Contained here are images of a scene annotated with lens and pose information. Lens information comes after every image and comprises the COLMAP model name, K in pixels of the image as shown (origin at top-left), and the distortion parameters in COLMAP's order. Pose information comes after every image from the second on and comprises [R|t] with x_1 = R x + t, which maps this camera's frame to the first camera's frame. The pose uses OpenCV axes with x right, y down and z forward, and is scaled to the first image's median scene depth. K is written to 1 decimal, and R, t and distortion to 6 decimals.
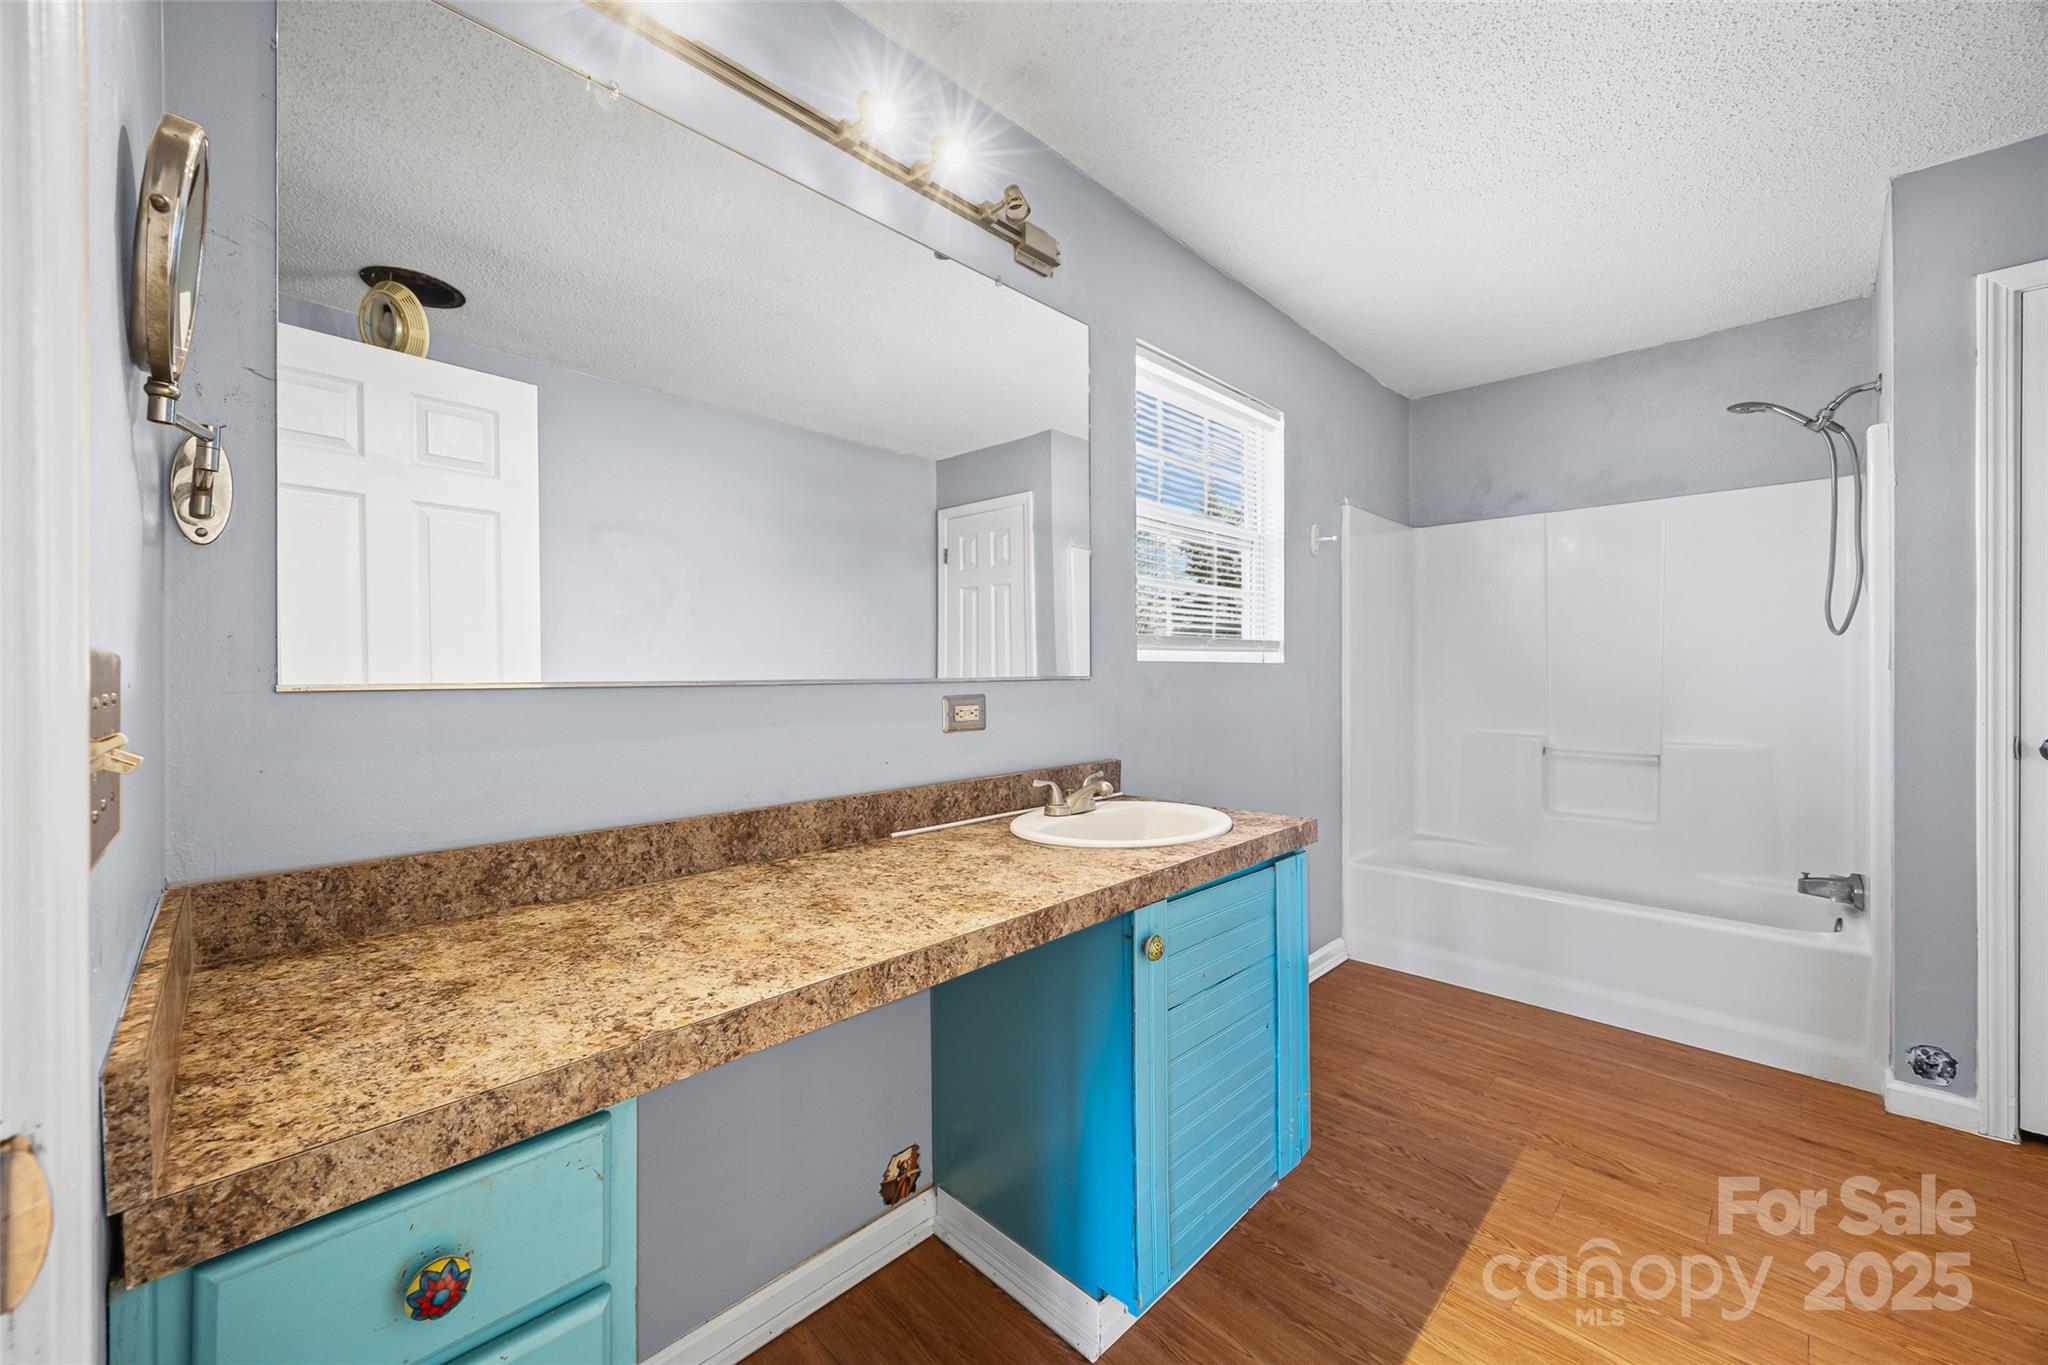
lens RADIAL K [[783.7, 0, 1025.7], [0, 783.7, 676.2], [0, 0, 1]] dist [-0.001470, -0.000131]
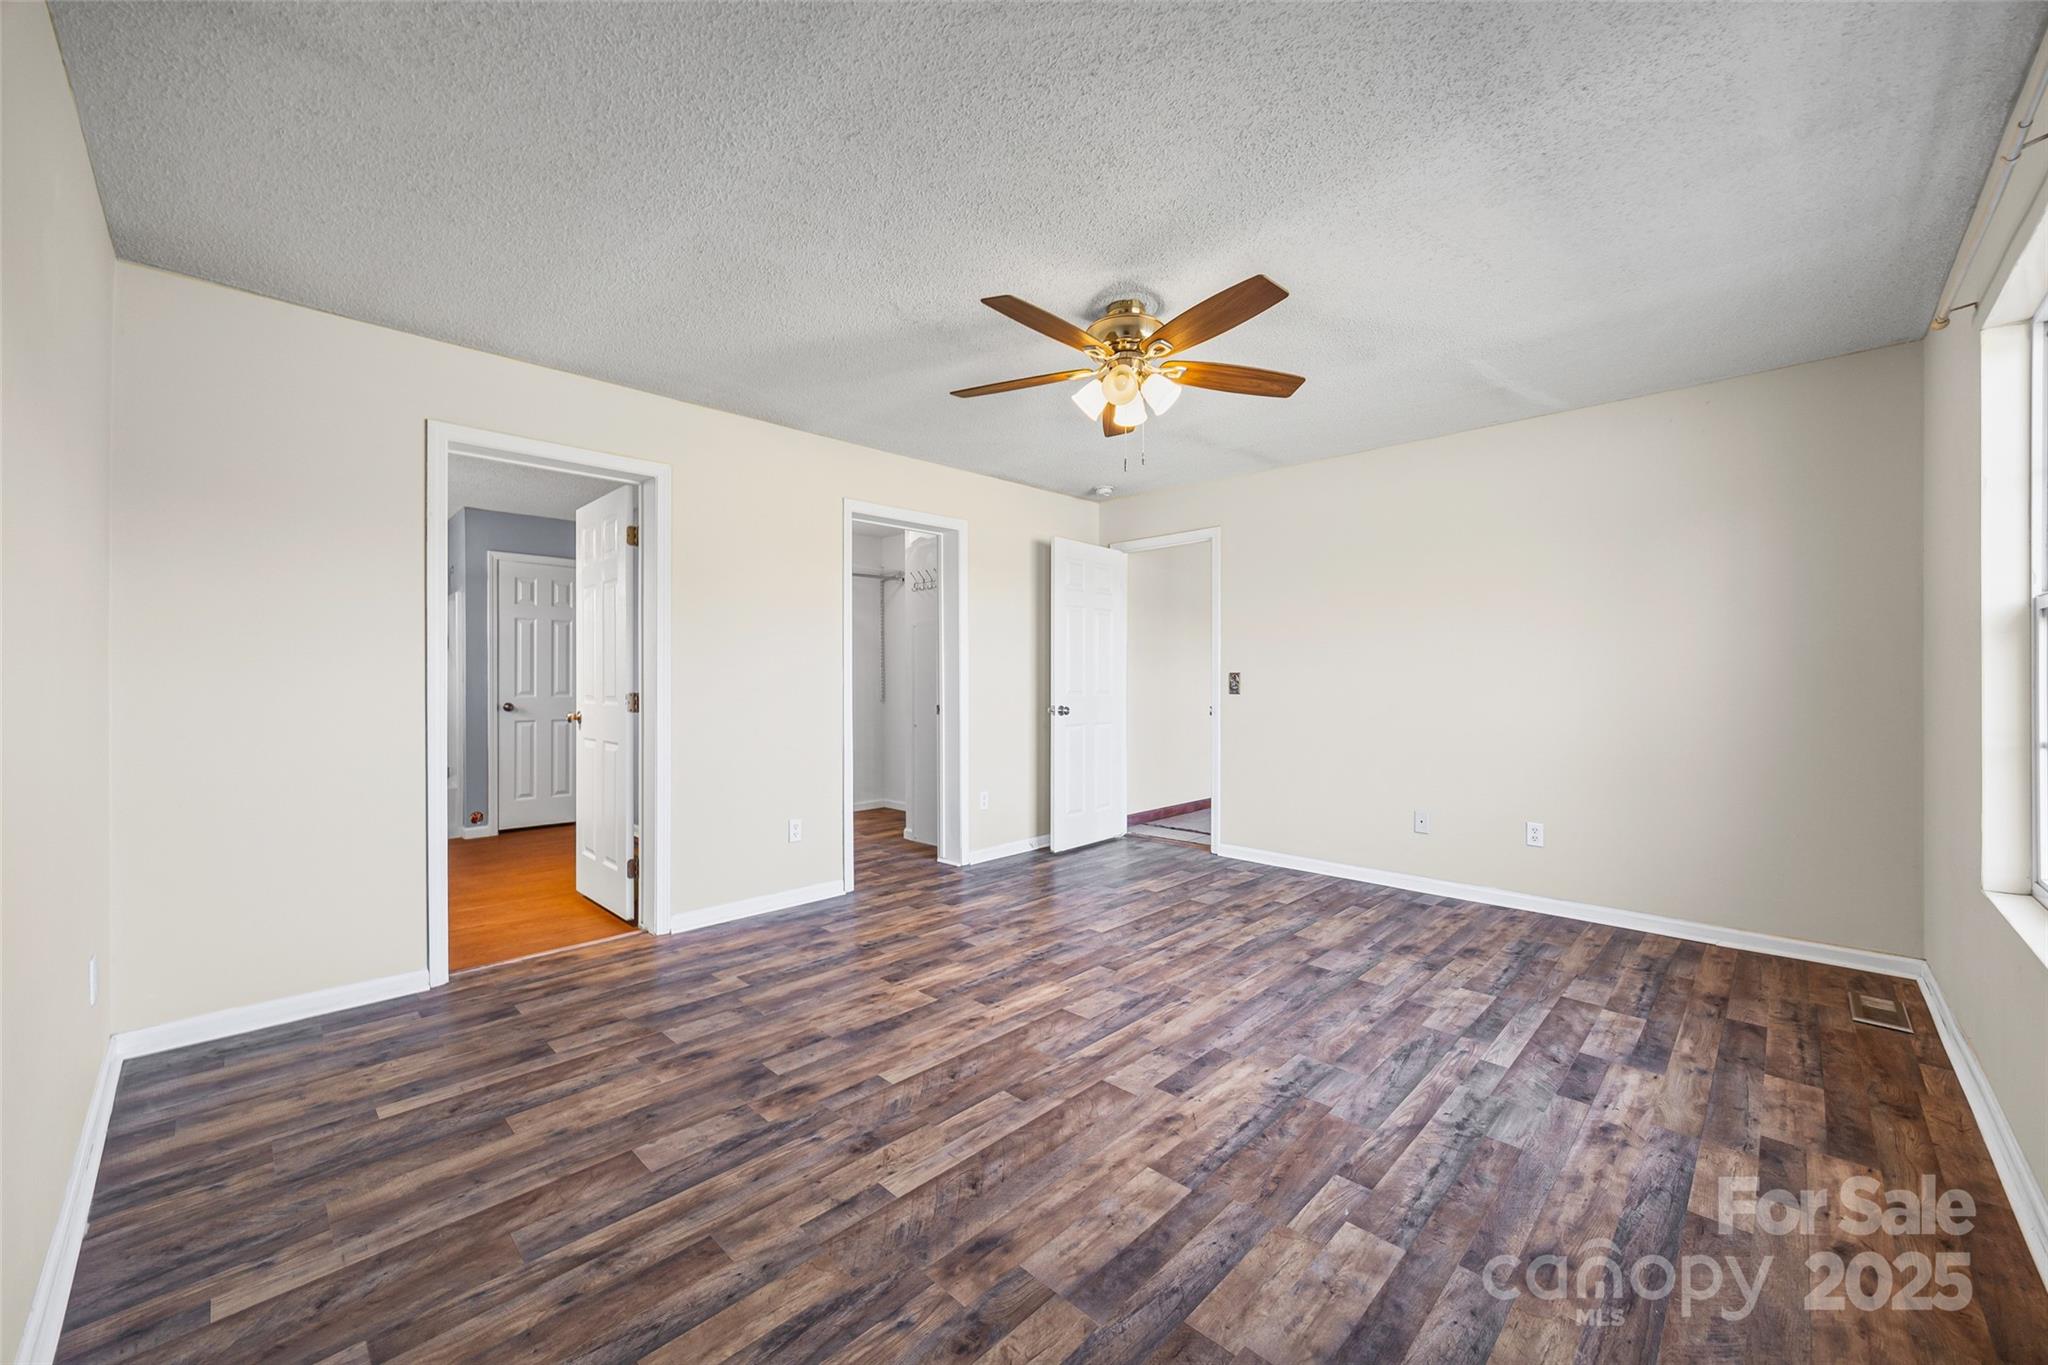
lens RADIAL K [[783.7, 0, 1025.7], [0, 783.7, 680.7], [0, 0, 1]] dist [-0.001470, -0.000131]
pose [[-0.005866, 0.001585, 0.999982, -1.789605], [0.004672, 0.999988, -0.001558, 0.001706], [-0.999972, 0.004662, -0.005873, -1.040696]]
